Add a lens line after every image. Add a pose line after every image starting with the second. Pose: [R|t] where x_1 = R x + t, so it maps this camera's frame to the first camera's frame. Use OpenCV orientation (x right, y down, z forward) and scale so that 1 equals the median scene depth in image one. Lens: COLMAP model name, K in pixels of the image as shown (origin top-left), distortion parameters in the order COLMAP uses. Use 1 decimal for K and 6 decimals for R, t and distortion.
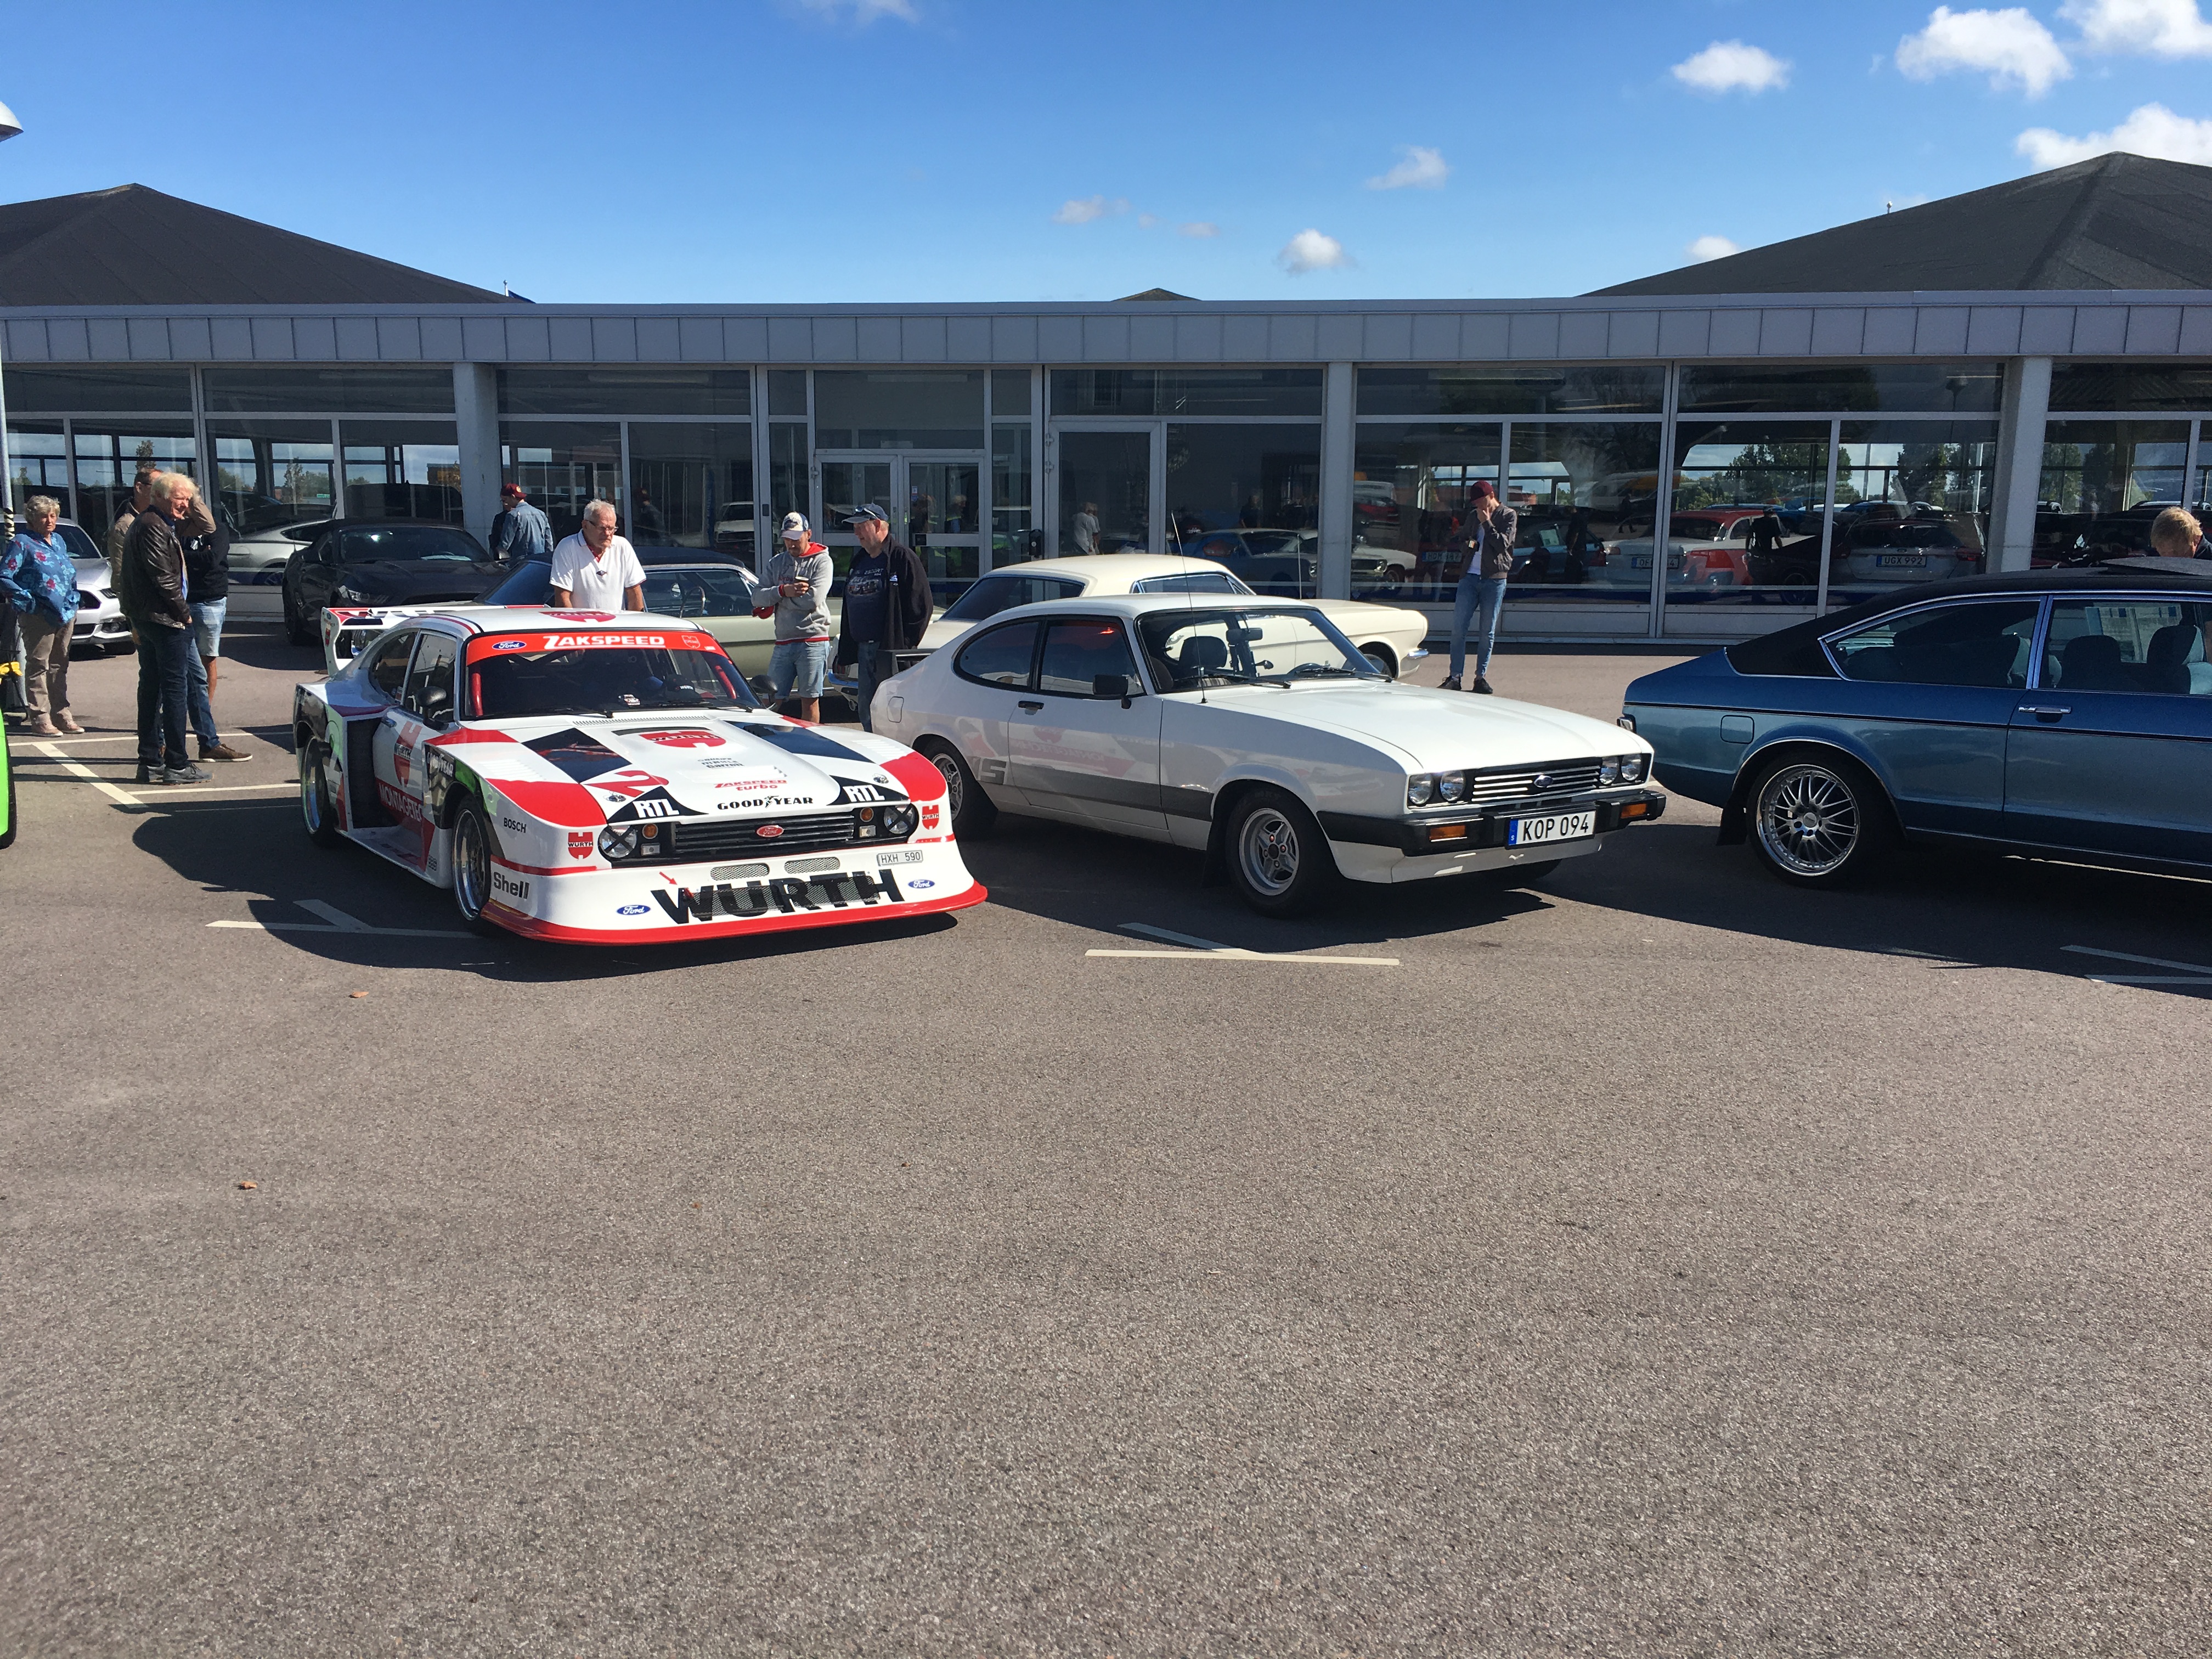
lens RADIAL K [[1891.9, 0, 1106.0], [0, 1891.9, 829.5], [0, 0, 1]] dist [0.082061, -0.113487]
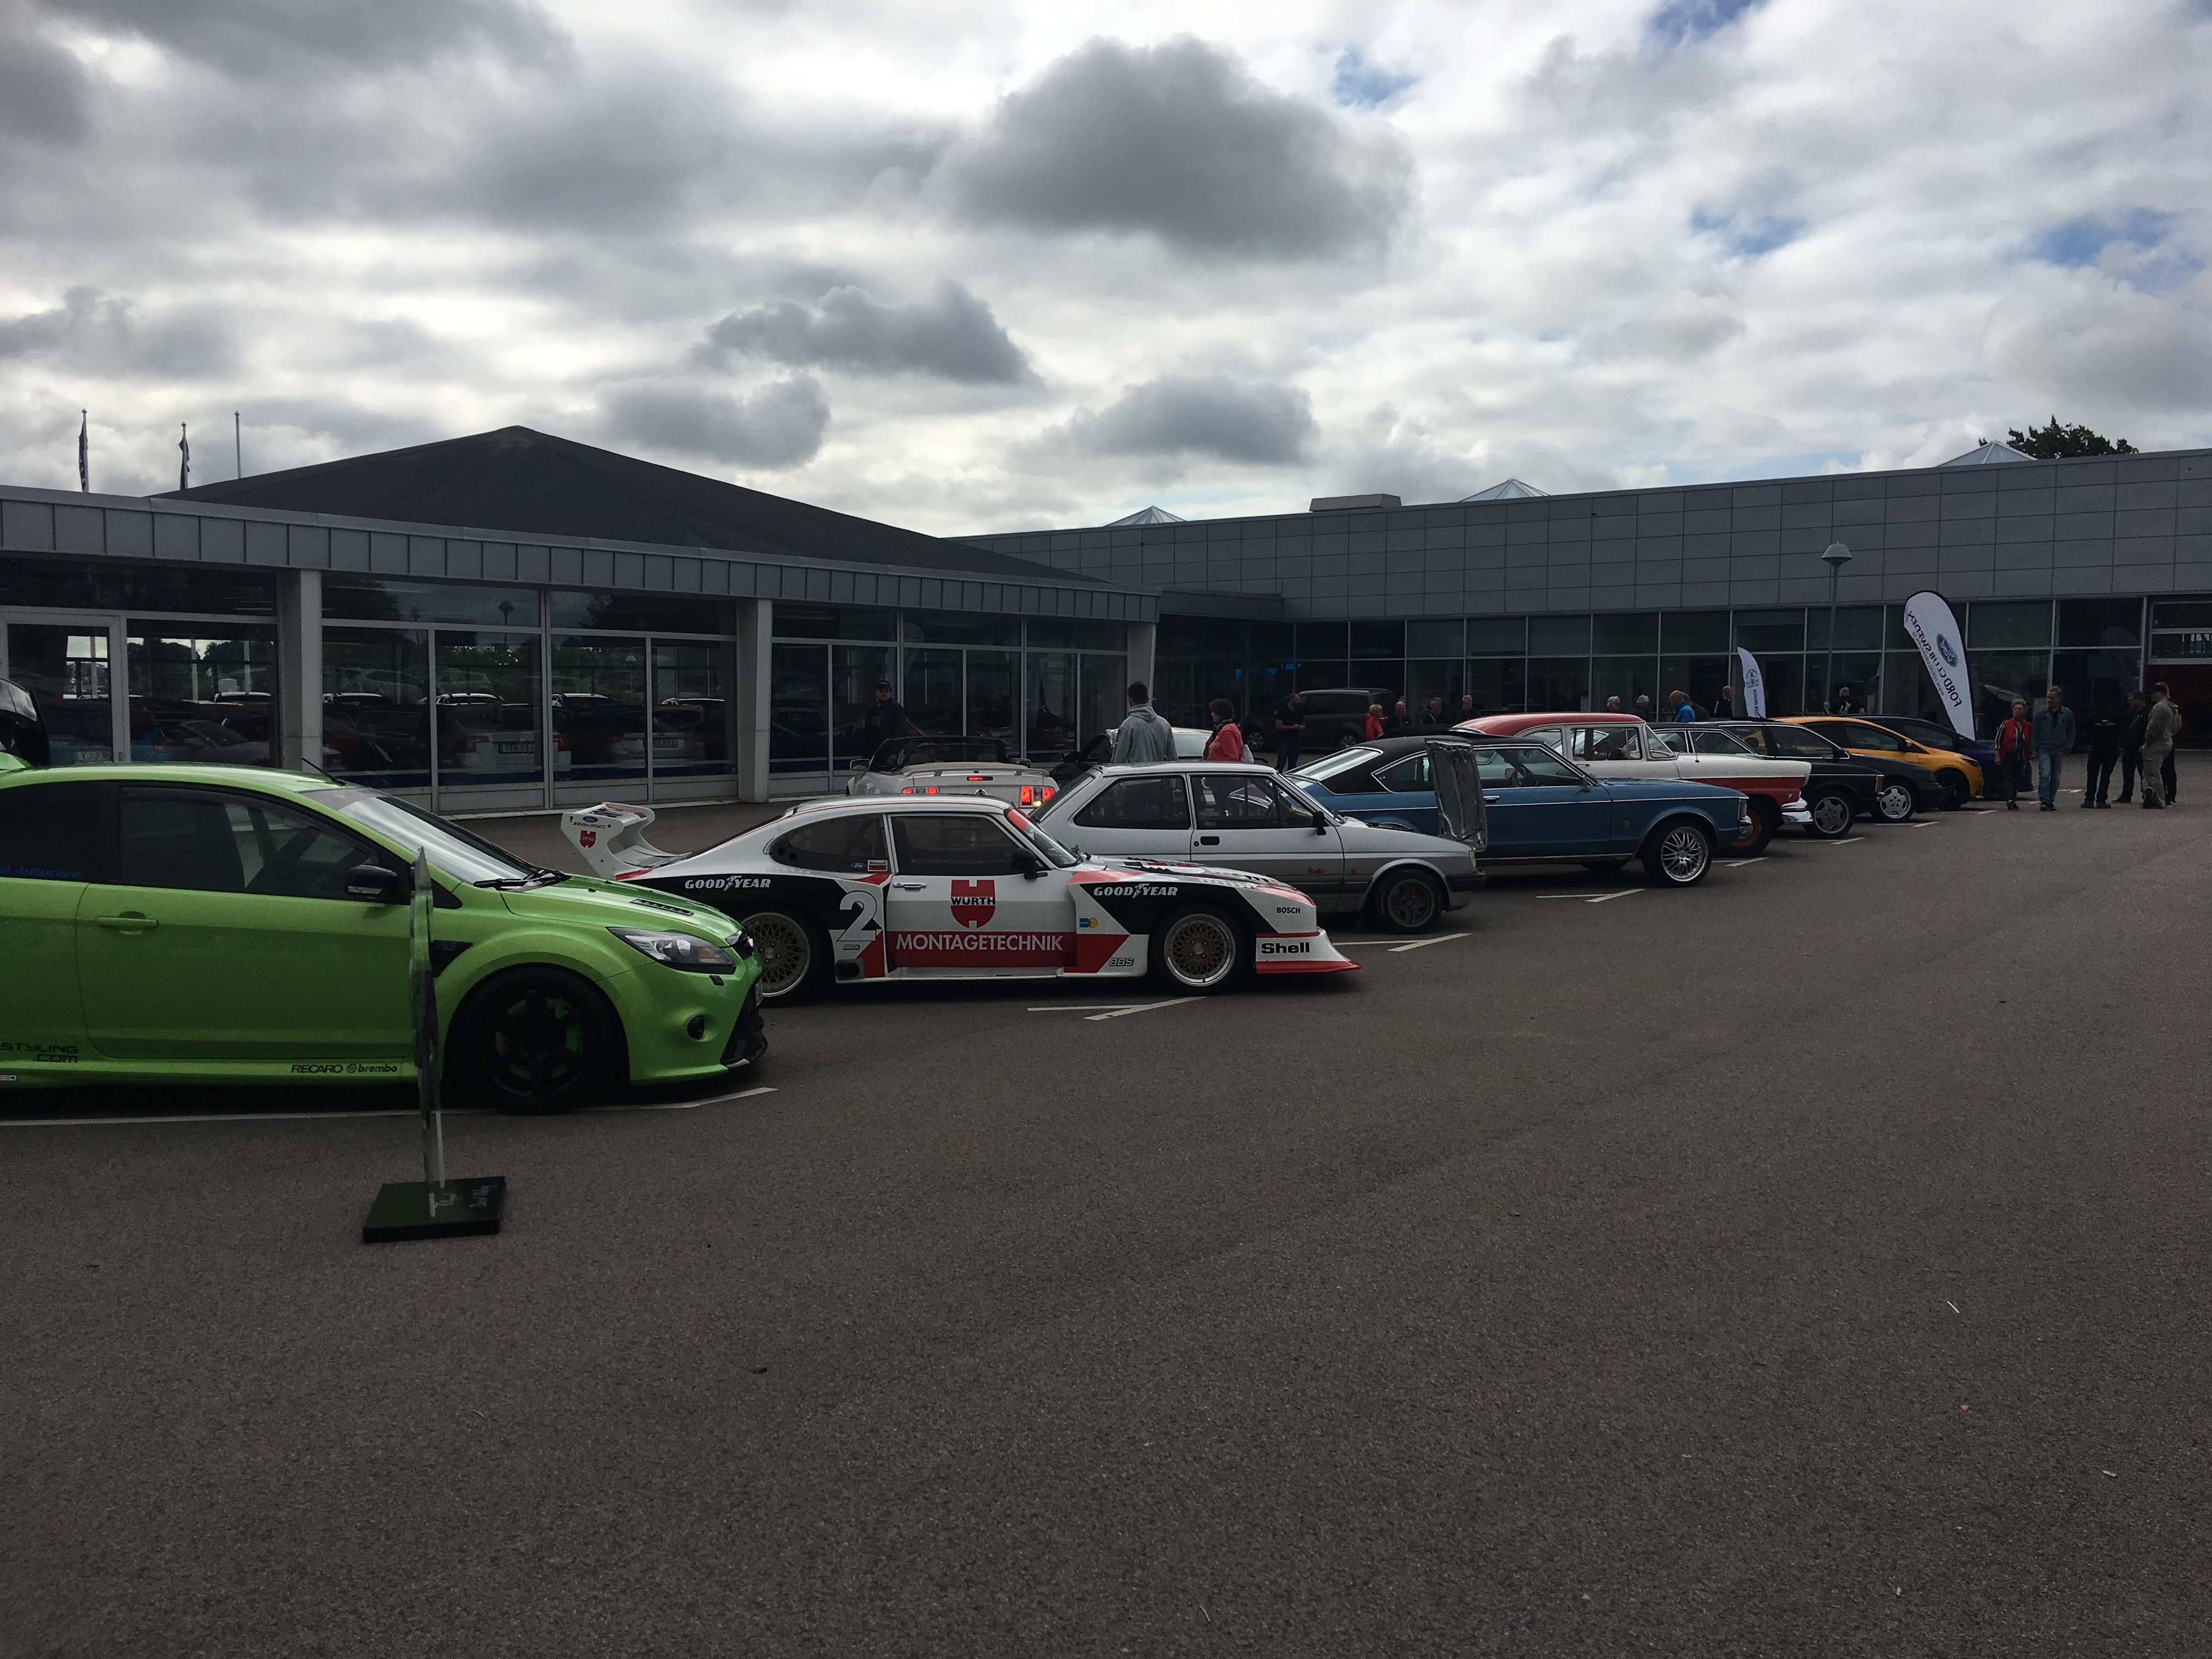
lens RADIAL K [[1839.2, 0, 1106.0], [0, 1839.2, 829.5], [0, 0, 1]] dist [0.076183, 0.000198]
pose [[0.492863, -0.066892, 0.867532, -1.624783], [0.147621, 0.989015, -0.007608, -0.076889], [-0.857493, 0.131816, 0.497324, 0.322790]]
